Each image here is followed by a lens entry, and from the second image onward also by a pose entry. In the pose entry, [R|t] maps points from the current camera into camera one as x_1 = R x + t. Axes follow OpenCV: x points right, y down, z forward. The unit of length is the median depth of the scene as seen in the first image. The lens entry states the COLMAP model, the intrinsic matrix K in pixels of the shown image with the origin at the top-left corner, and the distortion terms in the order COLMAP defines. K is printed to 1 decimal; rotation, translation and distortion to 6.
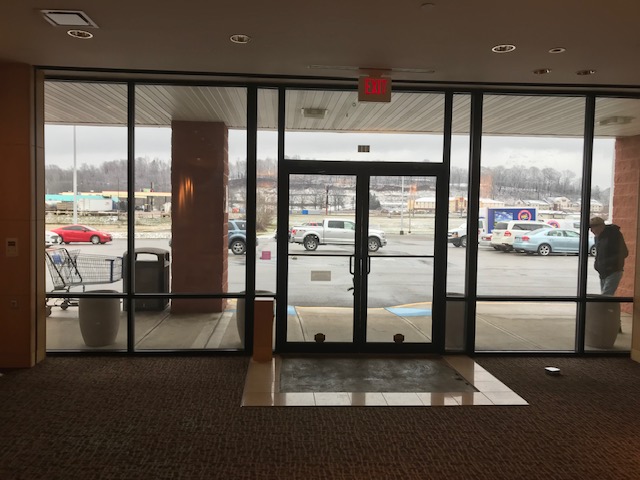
lens RADIAL K [[524.8, 0, 309.3], [0, 524.8, 232.8], [0, 0, 1]] dist [0.053204, -0.073840]
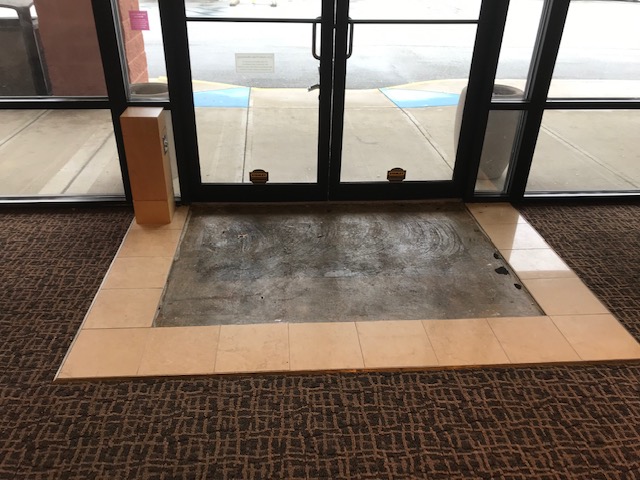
lens RADIAL K [[524.8, 0, 309.3], [0, 524.8, 232.8], [0, 0, 1]] dist [0.053204, -0.073840]
pose [[0.999973, -0.004056, 0.006047, 0.069791], [0.000885, 0.892012, 0.452011, -0.004266], [-0.007227, -0.451994, 0.891992, 0.453584]]
